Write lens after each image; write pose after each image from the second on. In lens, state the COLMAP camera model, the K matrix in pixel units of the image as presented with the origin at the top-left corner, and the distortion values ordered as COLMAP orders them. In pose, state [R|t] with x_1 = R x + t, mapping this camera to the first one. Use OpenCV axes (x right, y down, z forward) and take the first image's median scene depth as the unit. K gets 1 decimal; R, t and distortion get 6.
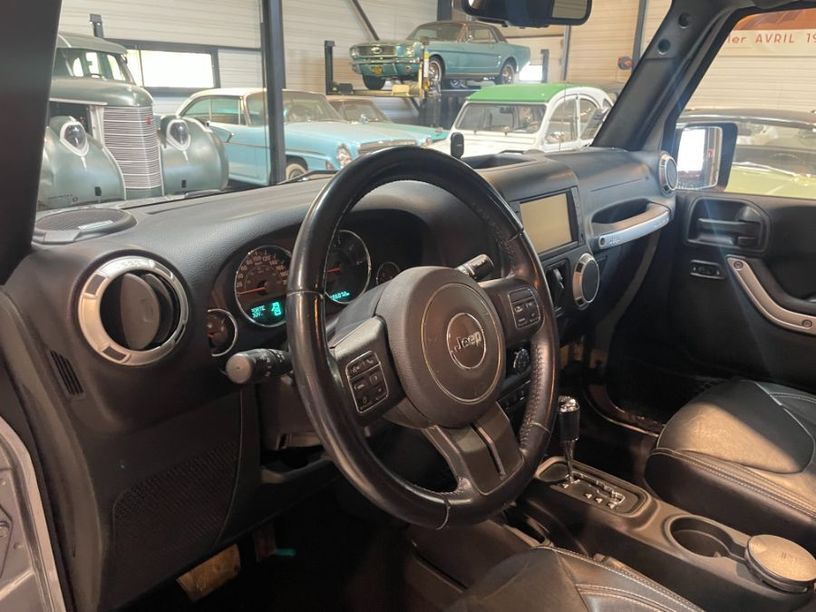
lens RADIAL K [[619.0, 0, 406.4], [0, 619.0, 306.4], [0, 0, 1]] dist [0.091267, -0.117547]
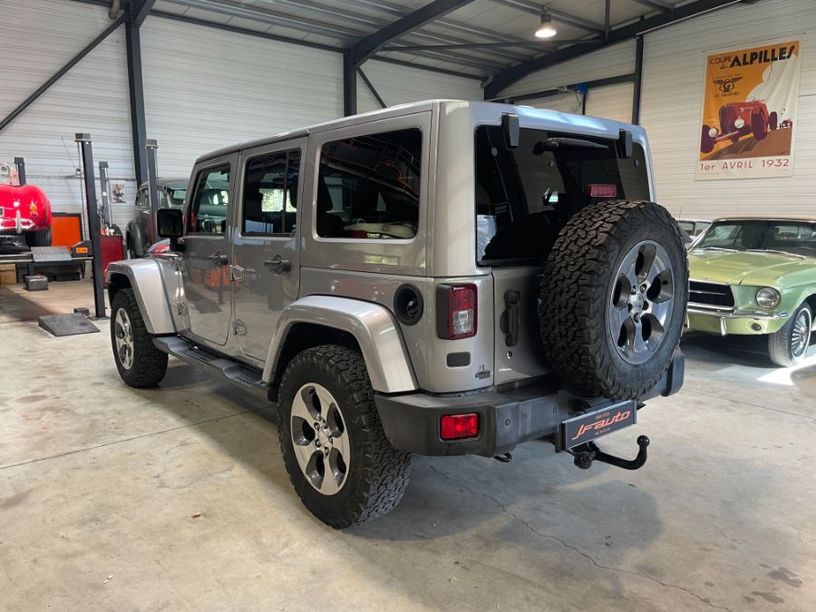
lens RADIAL K [[619.0, 0, 401.2], [0, 619.0, 307.8], [0, 0, 1]] dist [0.091267, -0.117547]
pose [[0.985449, 0.009698, -0.169692, 0.203445], [-0.040849, 0.982622, -0.181065, 0.151600], [0.164987, 0.185362, 0.968721, -0.386903]]
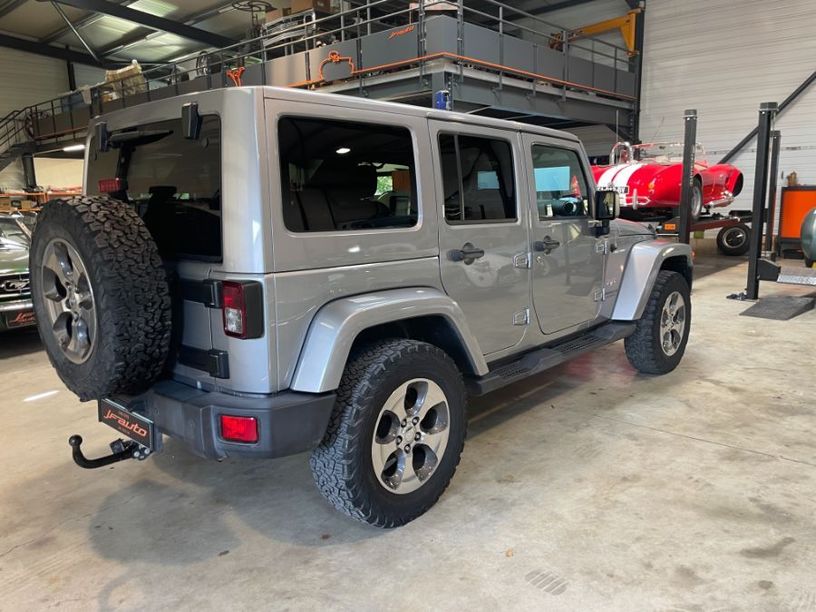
lens RADIAL K [[619.0, 0, 412.4], [0, 619.0, 308.0], [0, 0, 1]] dist [0.091267, -0.117547]
pose [[-0.021643, 0.166569, -0.985792, 0.547858], [-0.309193, 0.936569, 0.165041, -0.002485], [0.950753, 0.308372, 0.031232, 0.058119]]
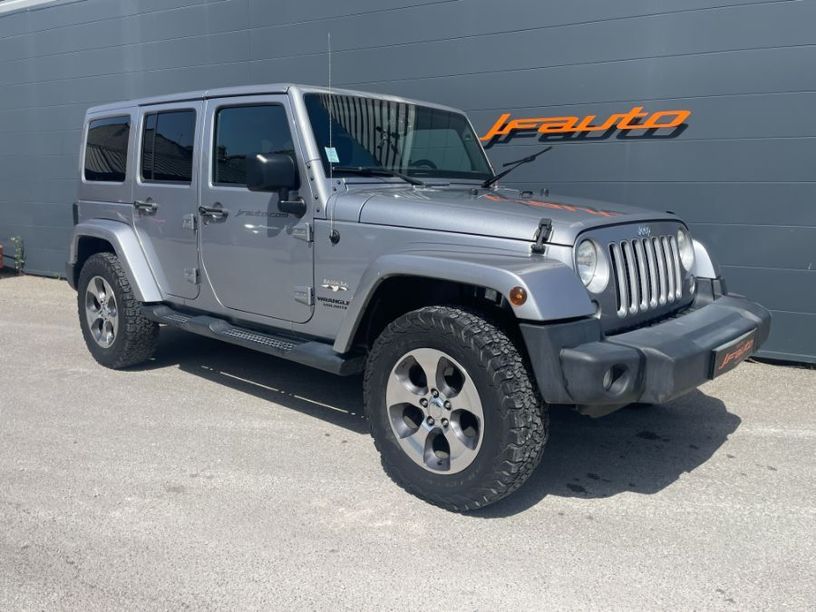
lens RADIAL K [[680.5, 0, 407.6], [0, 680.5, 302.2], [0, 0, 1]] dist [0.064968, 0.002581]
pose [[-0.999244, -0.020066, 0.033293, -0.010100], [-0.001314, 0.873425, 0.486957, -0.166167], [-0.038850, 0.486545, -0.872791, 0.555329]]
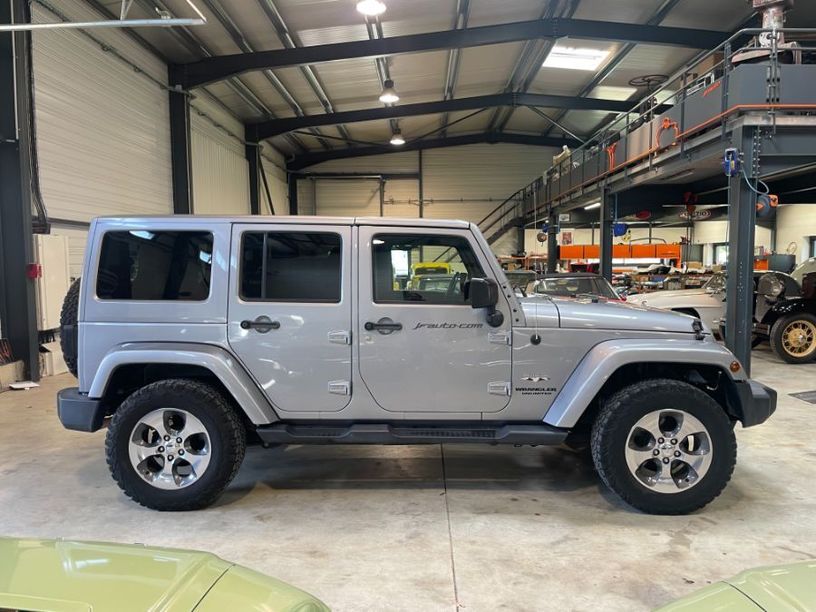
lens RADIAL K [[619.0, 0, 411.4], [0, 619.0, 305.0], [0, 0, 1]] dist [0.091267, -0.117547]
pose [[-0.773413, 0.035104, -0.632929, 0.393539], [-0.211707, 0.926832, 0.310102, -0.156864], [0.597505, 0.373832, -0.709392, 0.464795]]
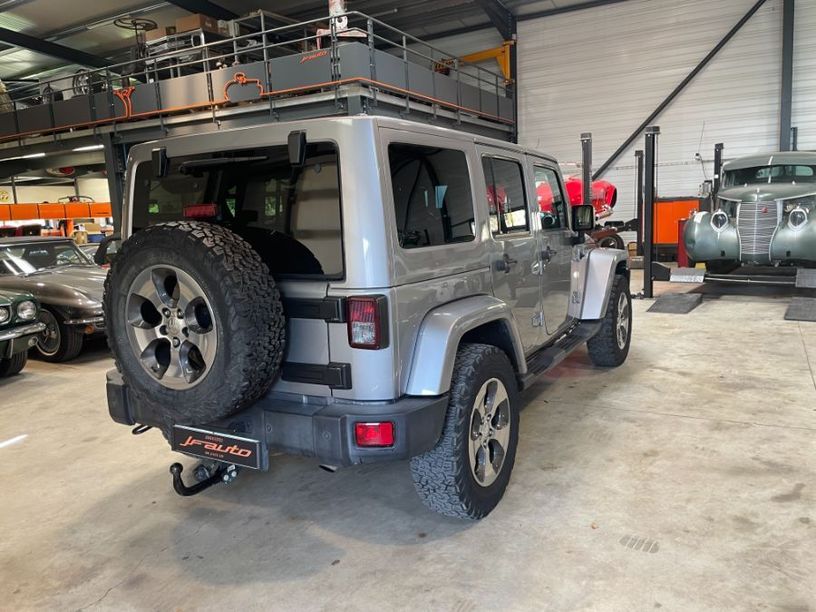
lens RADIAL K [[619.0, 0, 408.2], [0, 619.0, 303.4], [0, 0, 1]] dist [0.091267, -0.117547]
pose [[0.194222, 0.125561, -0.972889, 0.564048], [-0.275886, 0.958735, 0.068658, 0.031061], [0.941363, 0.255071, 0.220848, -0.047567]]
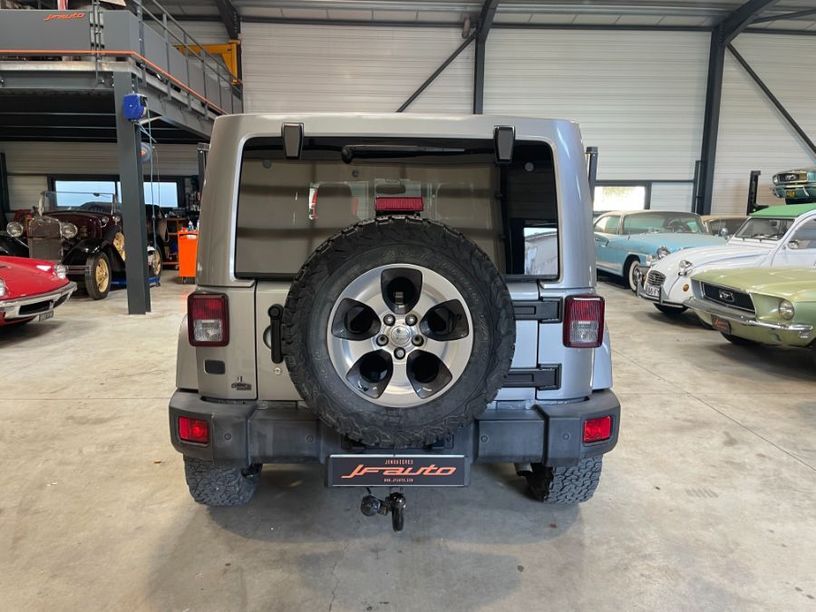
lens RADIAL K [[619.0, 0, 403.8], [0, 619.0, 304.4], [0, 0, 1]] dist [0.091267, -0.117547]
pose [[0.680012, 0.103559, -0.725851, 0.443145], [-0.240949, 0.966555, -0.087831, 0.100360], [0.692479, 0.234620, 0.682222, -0.253745]]
